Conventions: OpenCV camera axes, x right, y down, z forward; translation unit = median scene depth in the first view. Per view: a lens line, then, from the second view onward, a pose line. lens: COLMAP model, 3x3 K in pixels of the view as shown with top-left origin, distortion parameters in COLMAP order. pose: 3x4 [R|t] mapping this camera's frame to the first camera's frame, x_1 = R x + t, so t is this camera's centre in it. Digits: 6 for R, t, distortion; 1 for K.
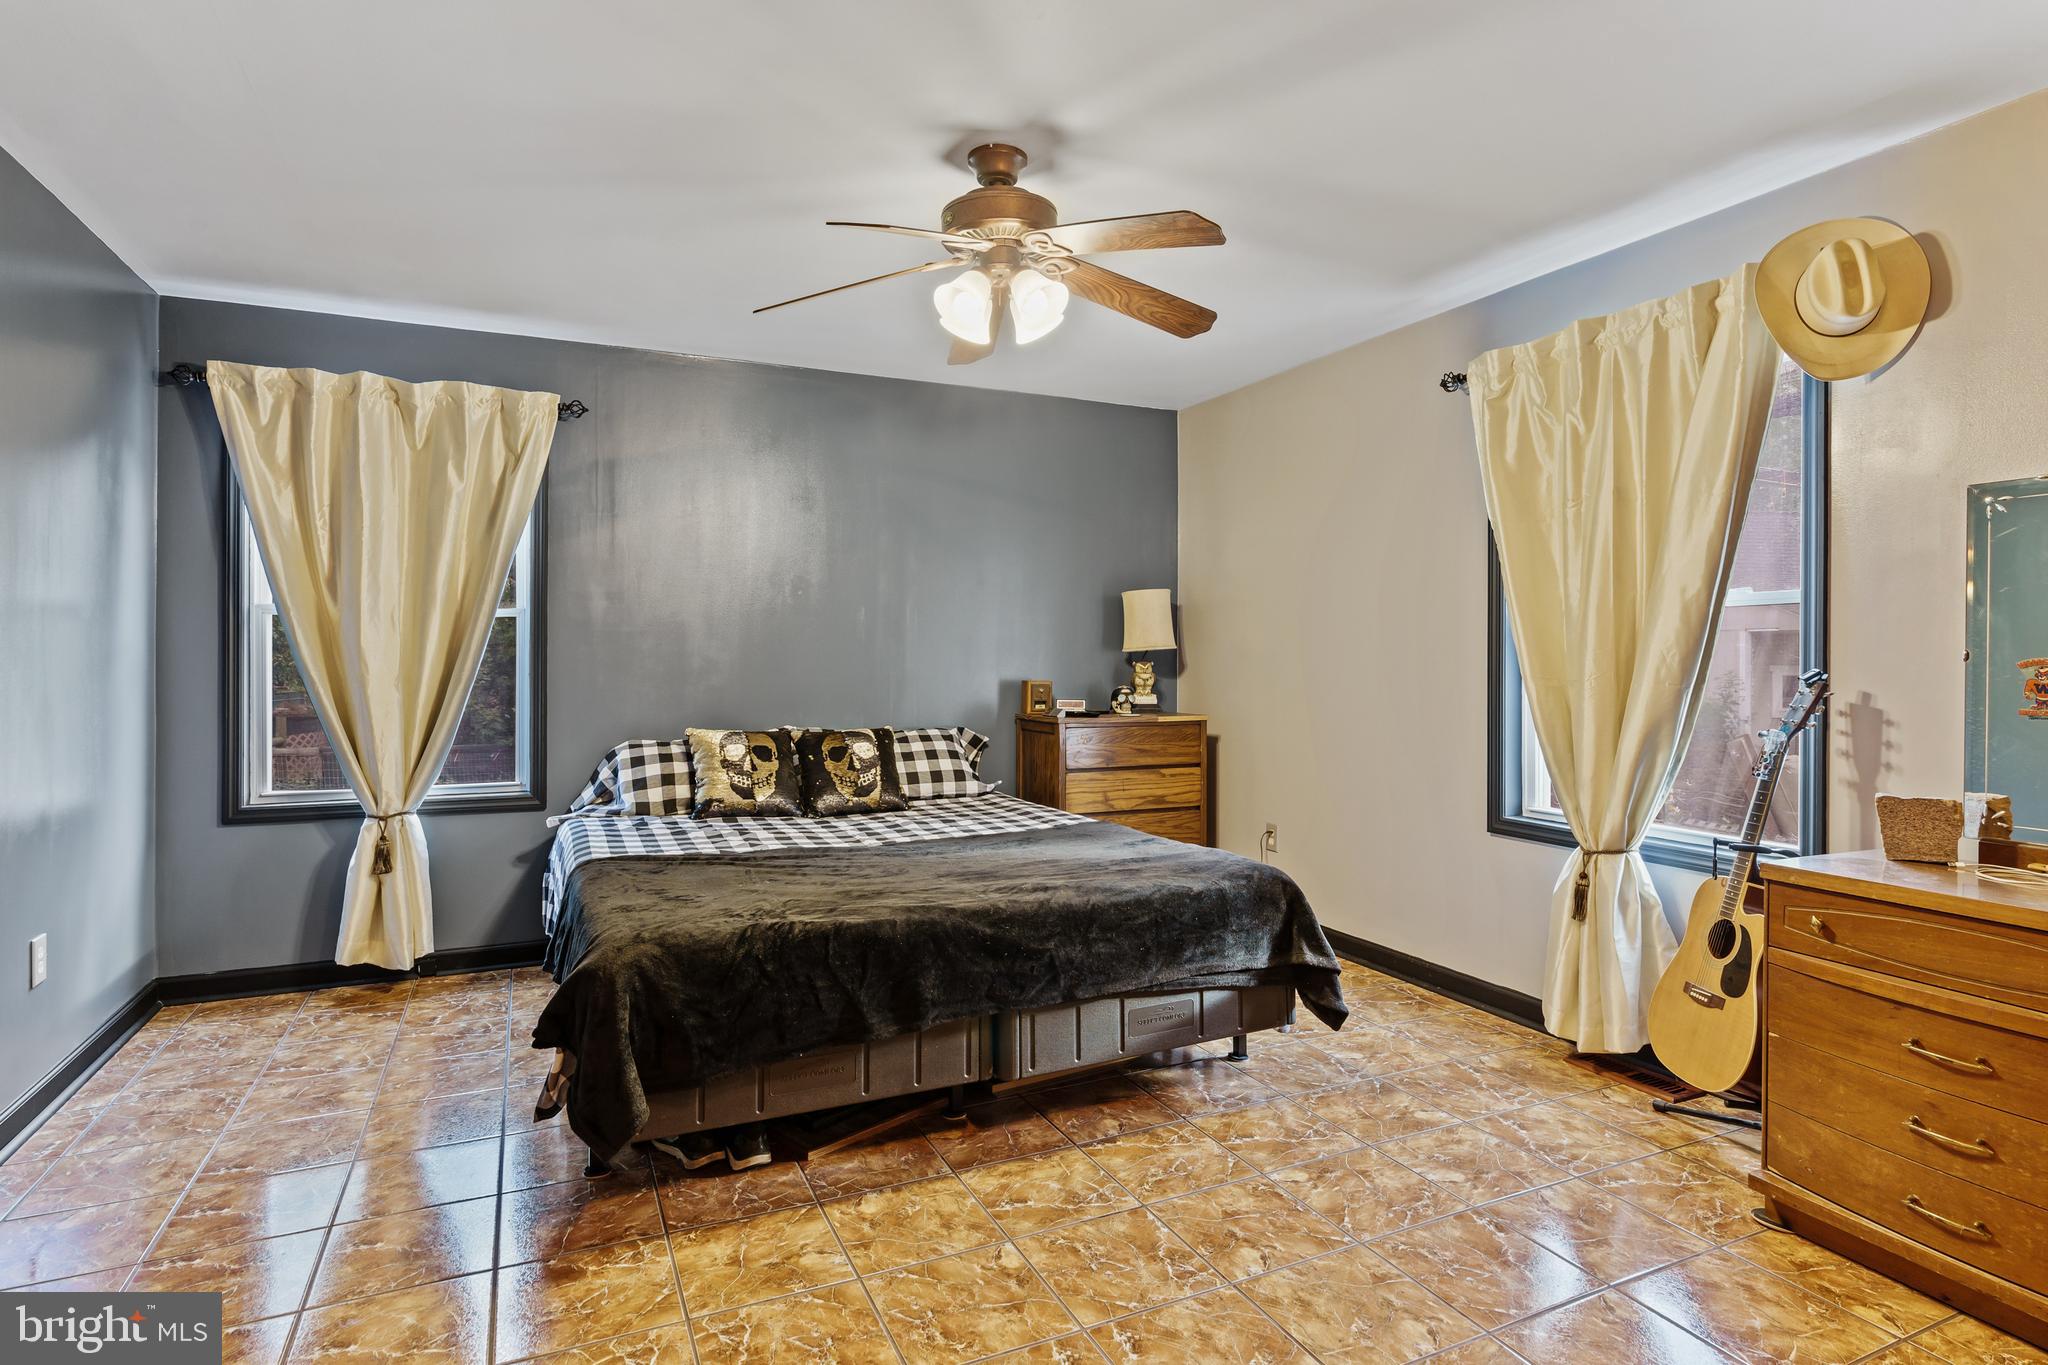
lens RADIAL K [[1060.7, 0, 1030.2], [0, 1060.7, 663.5], [0, 0, 1]] dist [-0.004873, 0.001015]
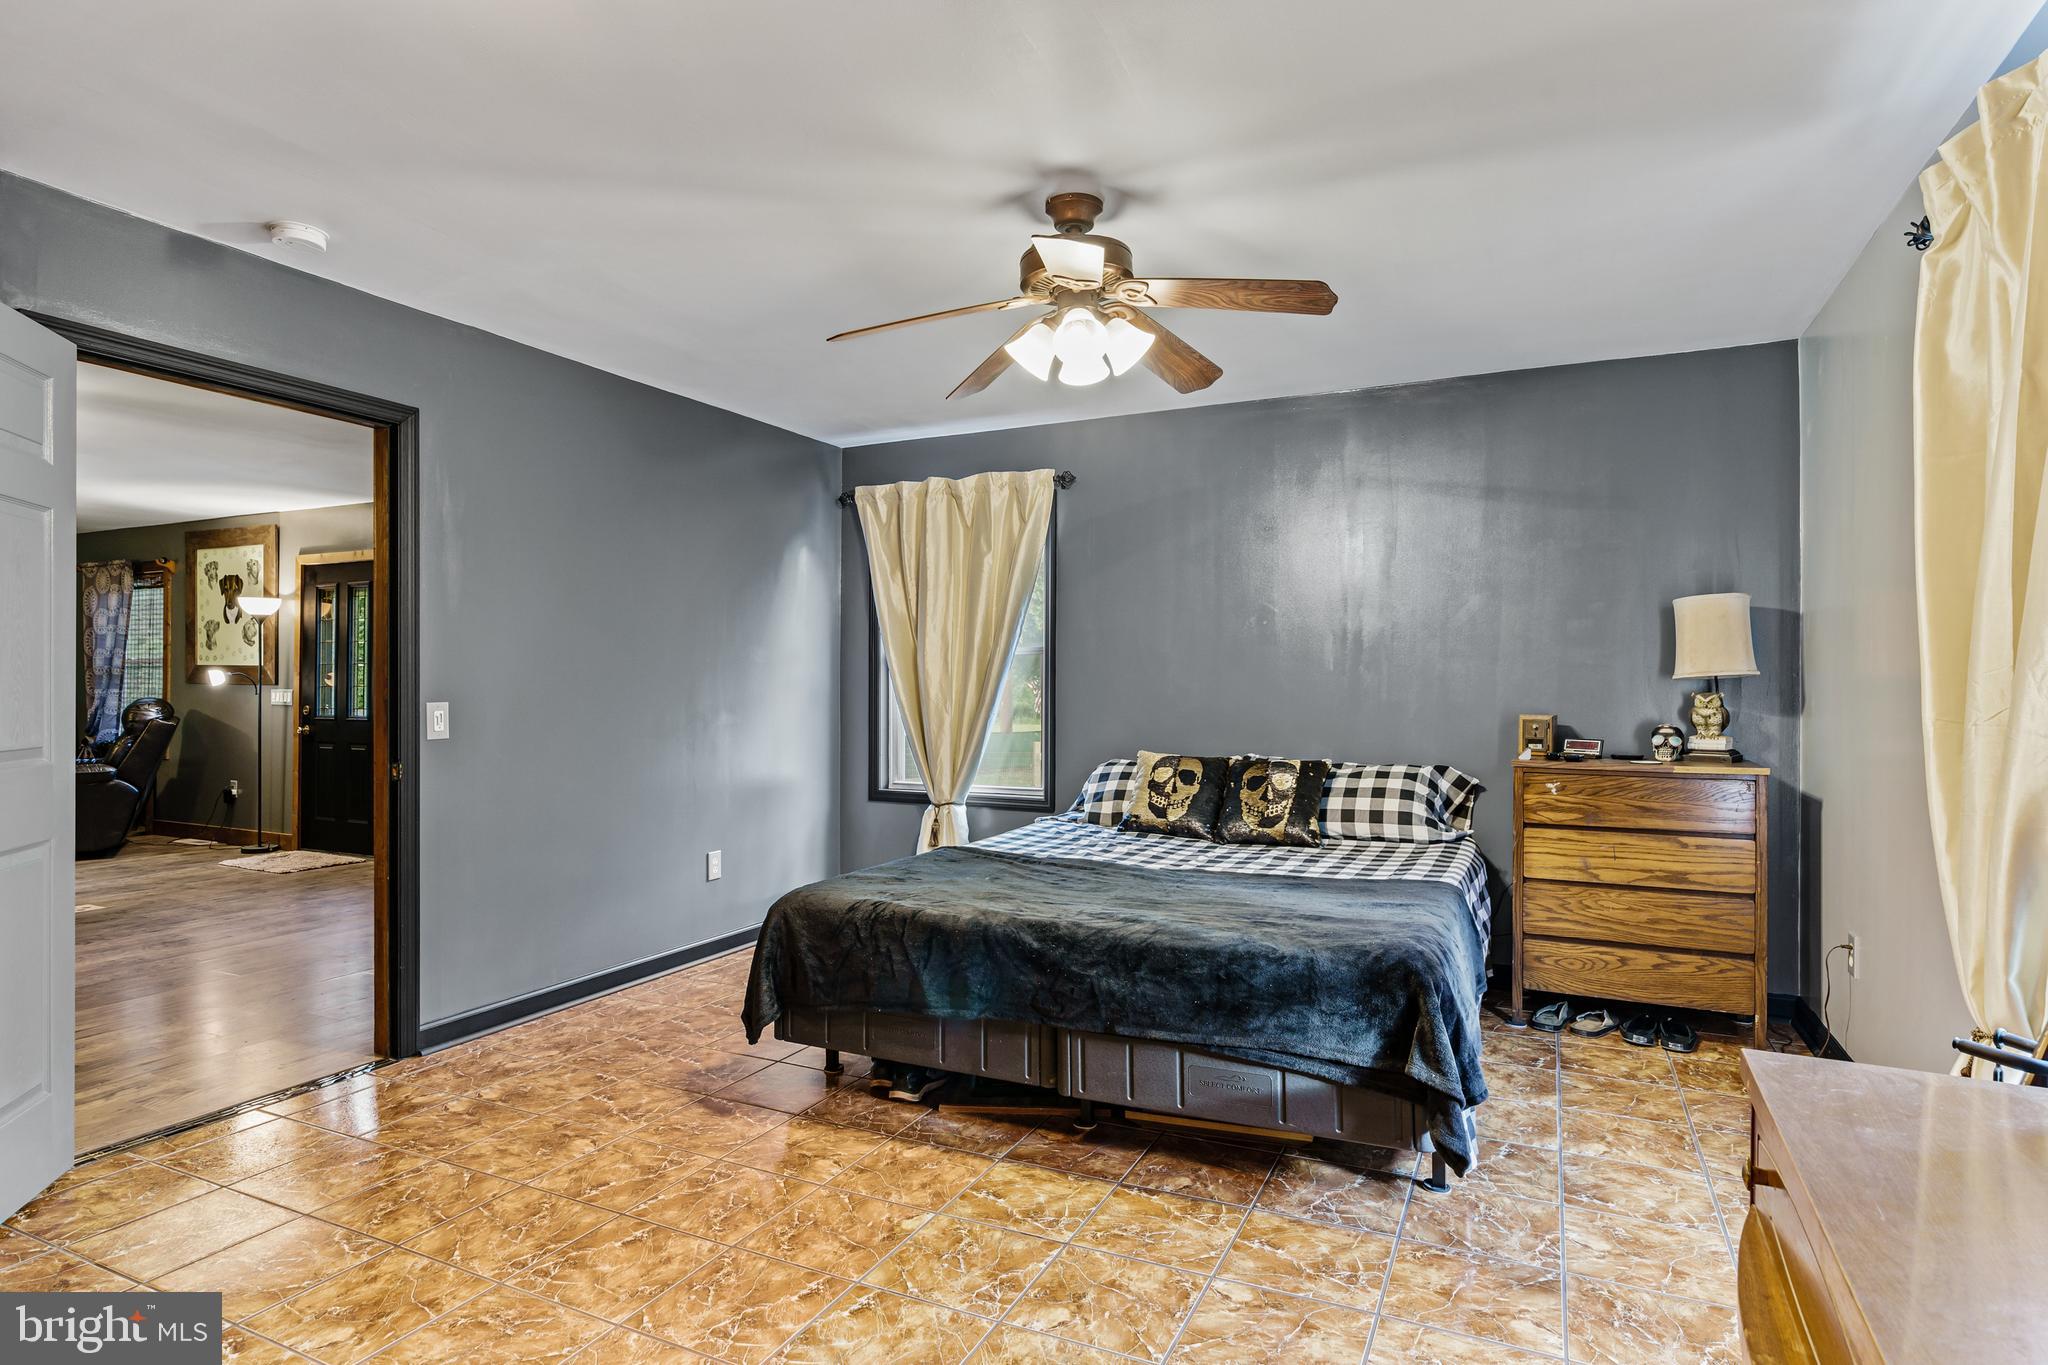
lens RADIAL K [[1096.9, 0, 1035.5], [0, 1096.9, 686.5], [0, 0, 1]] dist [-0.011506, 0.001147]
pose [[0.636420, 0.000489, -0.771342, 0.679335], [-0.004853, 0.999983, -0.003370, -0.001720], [0.771327, 0.005888, 0.636411, 0.255255]]
